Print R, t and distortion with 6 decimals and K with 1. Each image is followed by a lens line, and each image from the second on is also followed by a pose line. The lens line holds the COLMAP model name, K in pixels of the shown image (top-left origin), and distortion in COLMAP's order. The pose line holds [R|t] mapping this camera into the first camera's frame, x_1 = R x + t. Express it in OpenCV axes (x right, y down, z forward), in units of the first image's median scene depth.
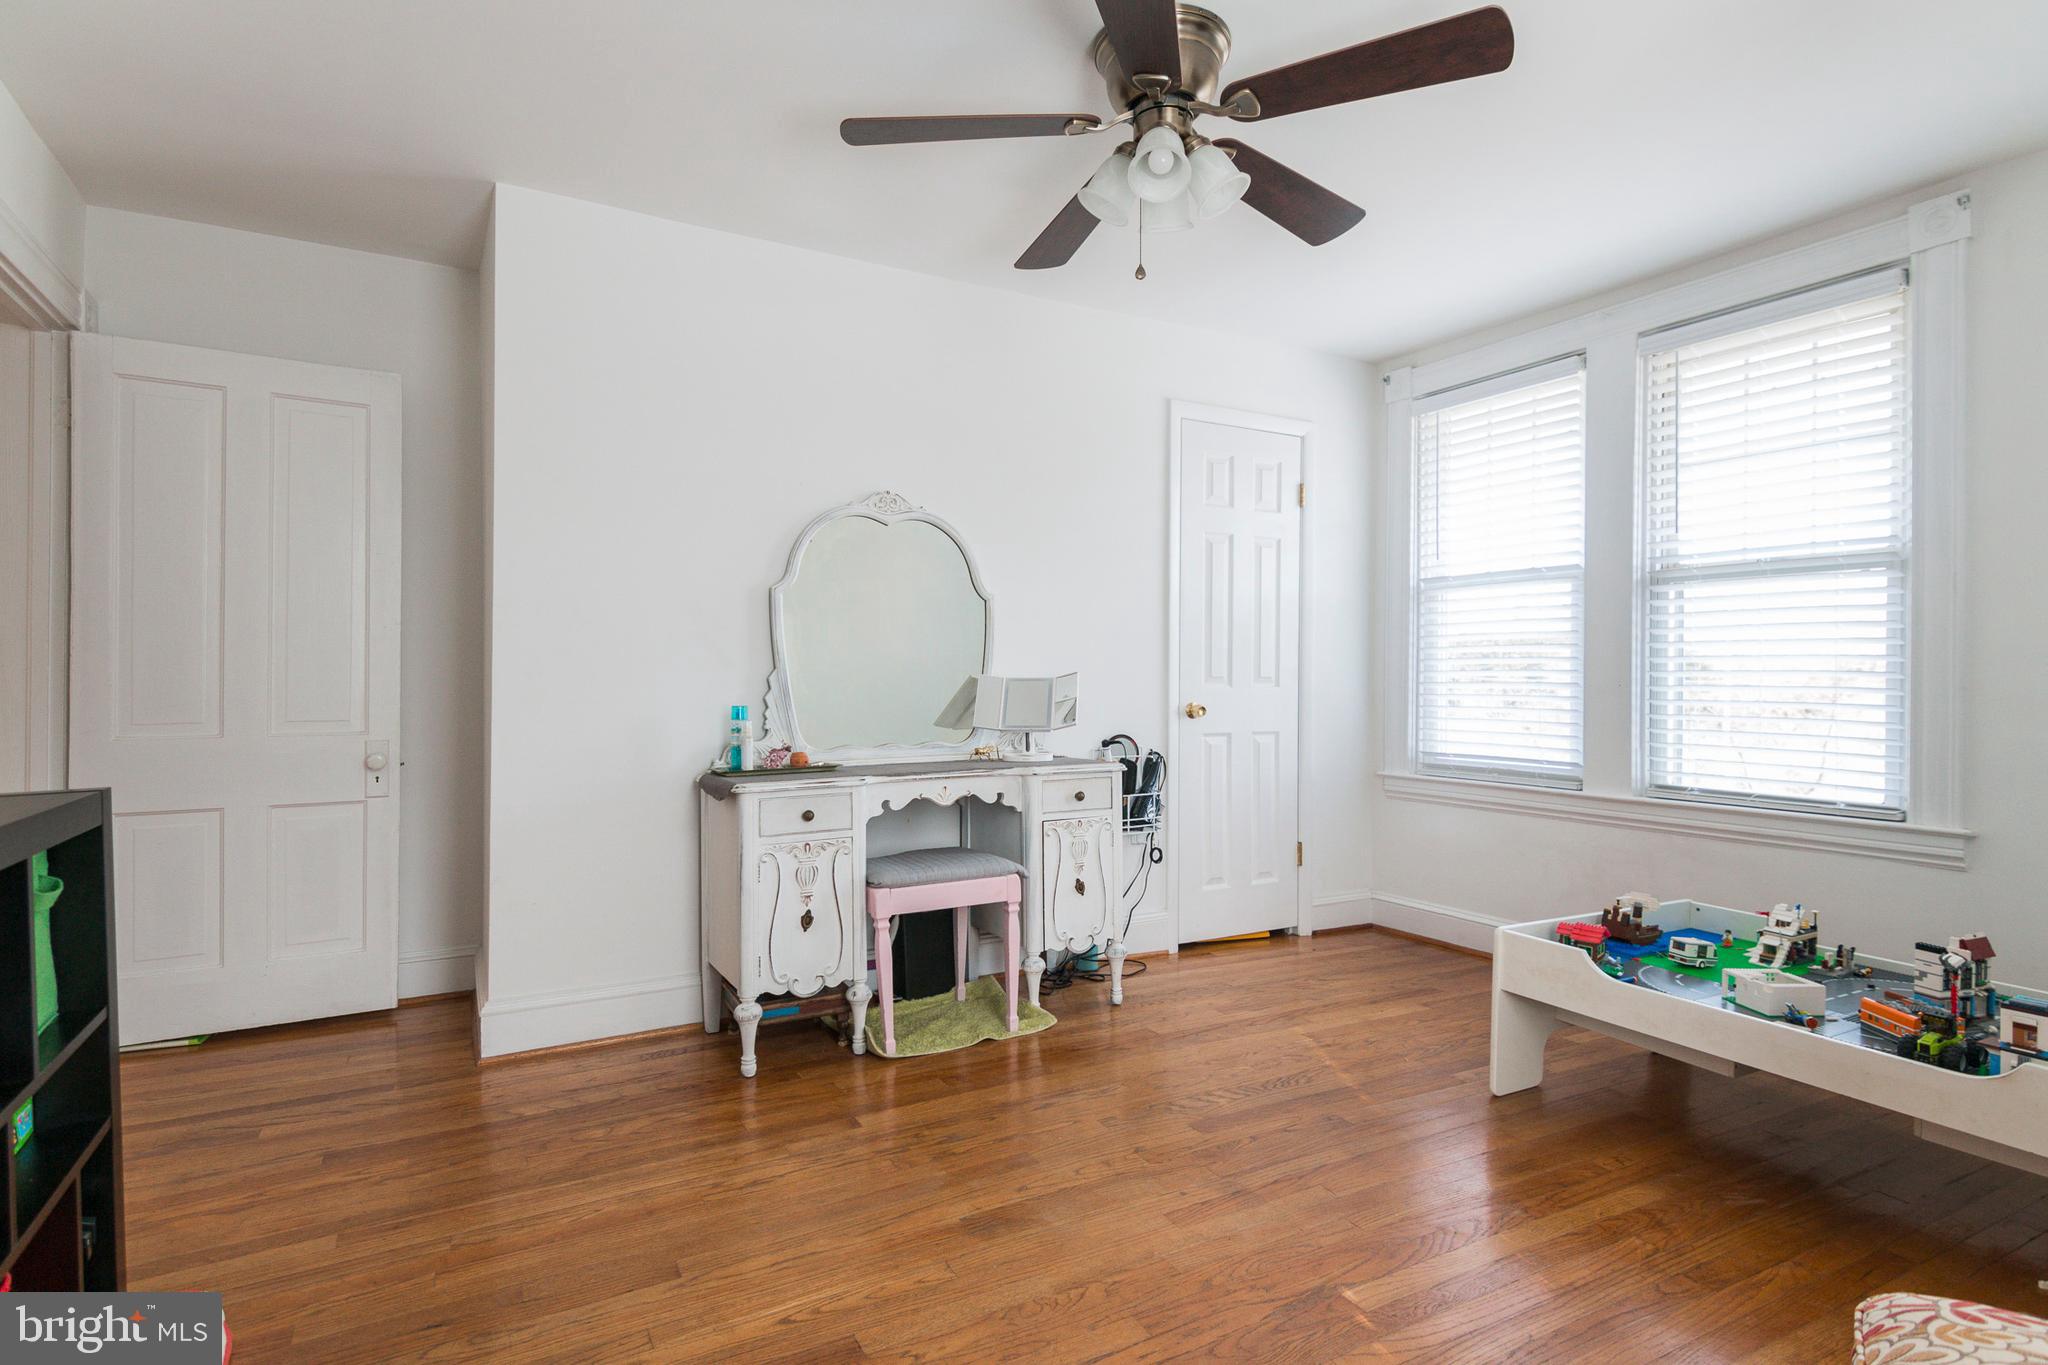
lens RADIAL K [[1026.4, 0, 1026.1], [0, 1026.4, 693.6], [0, 0, 1]] dist [0.005061, -0.000470]
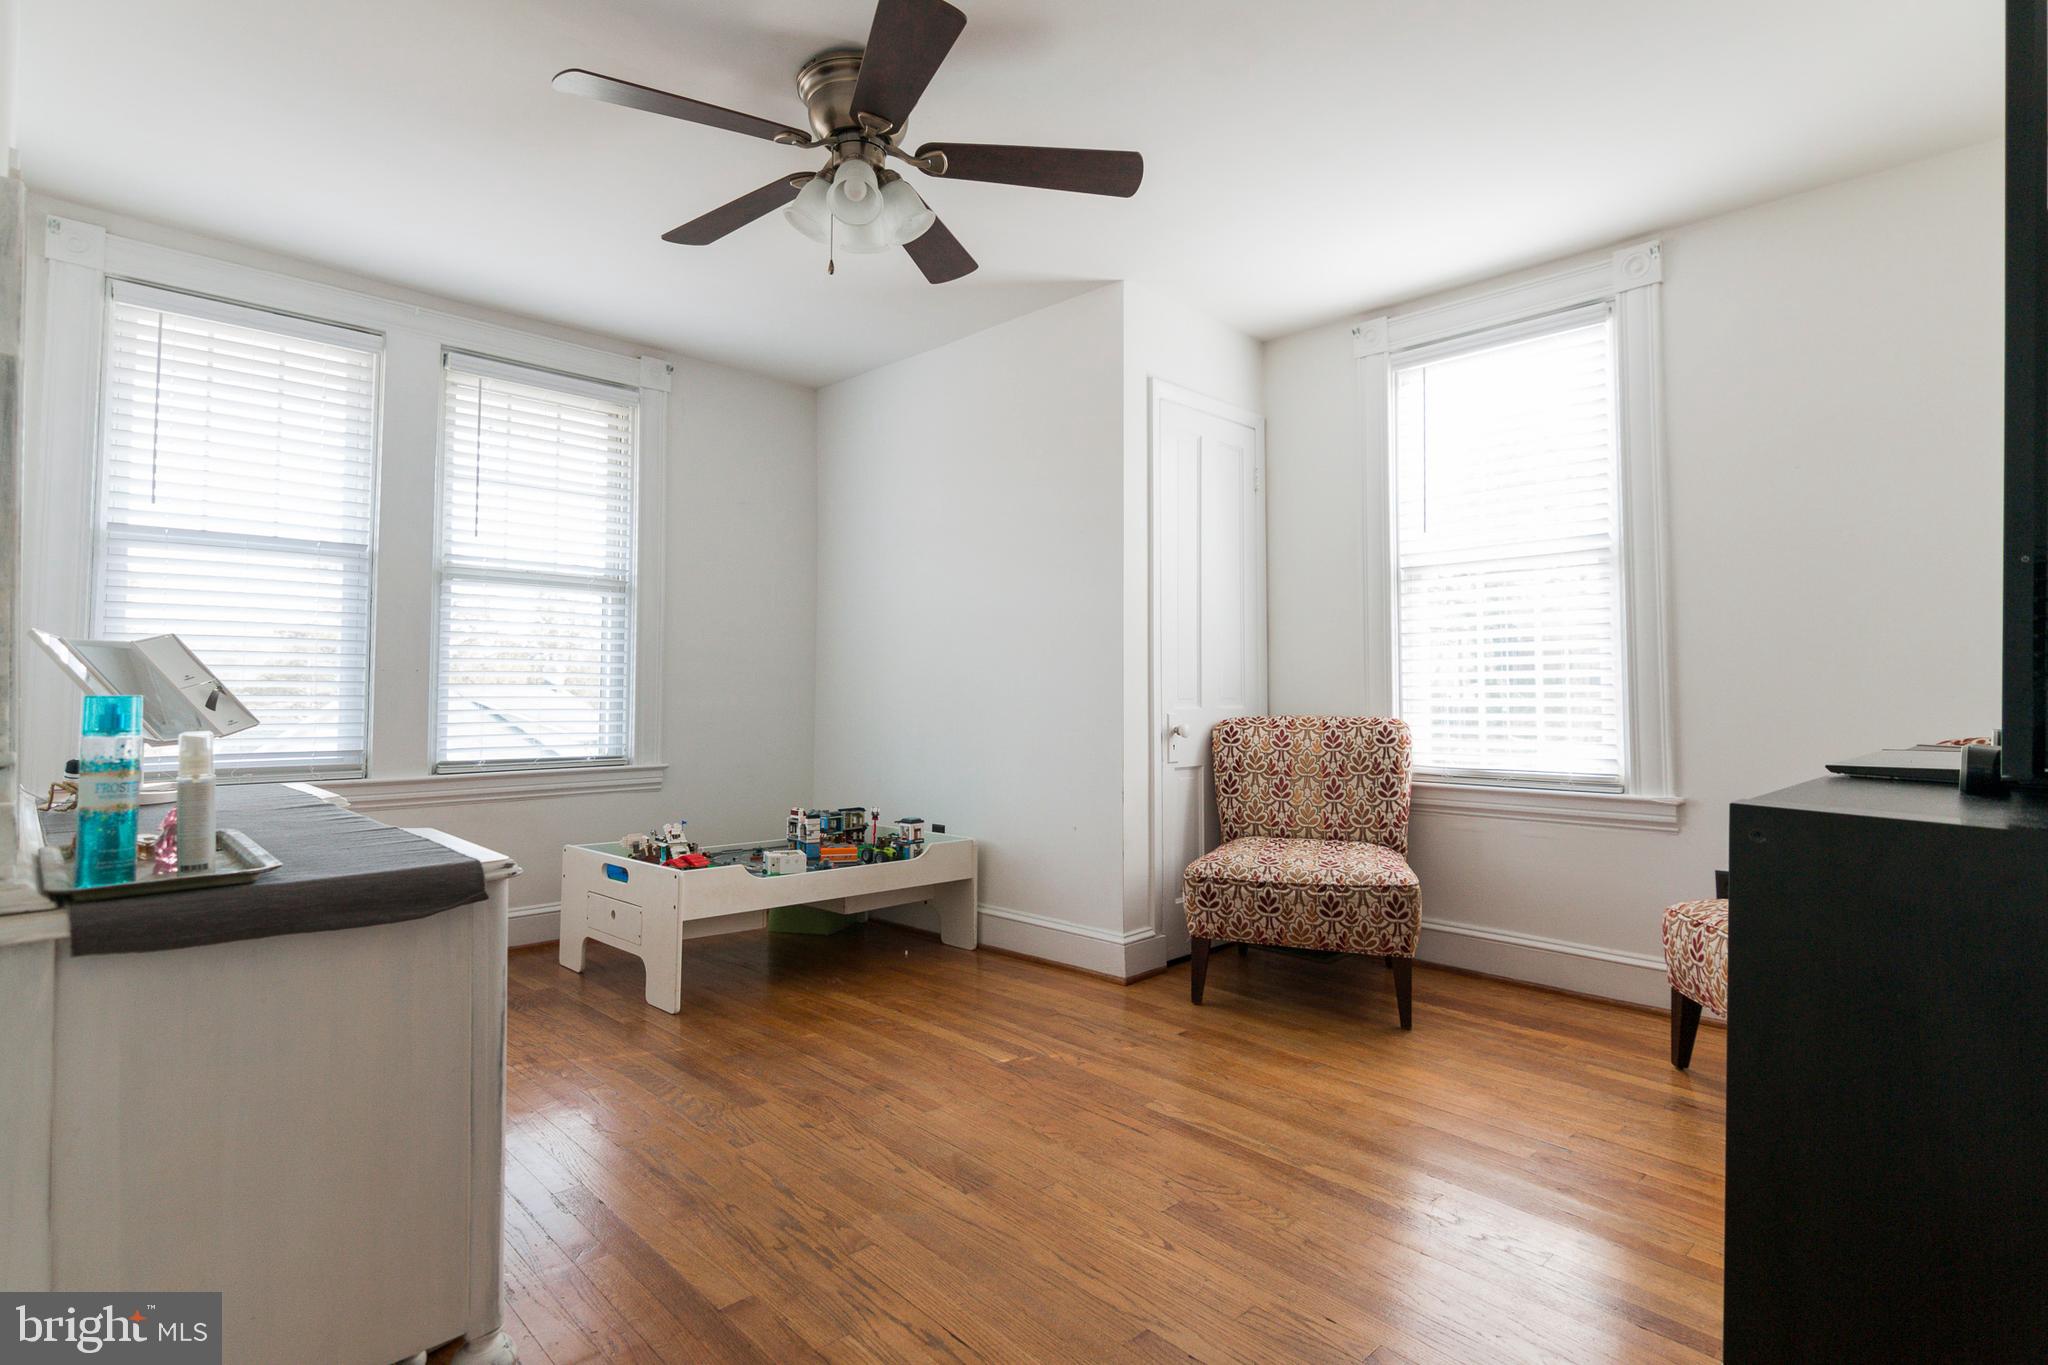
lens RADIAL K [[1026.4, 0, 1027.7], [0, 1026.4, 663.6], [0, 0, 1]] dist [0.005061, -0.000470]
pose [[-0.249890, 0.017518, 0.968116, -0.748439], [0.007782, 0.999840, -0.016083, 0.008456], [-0.968243, 0.003515, -0.249987, 0.842748]]
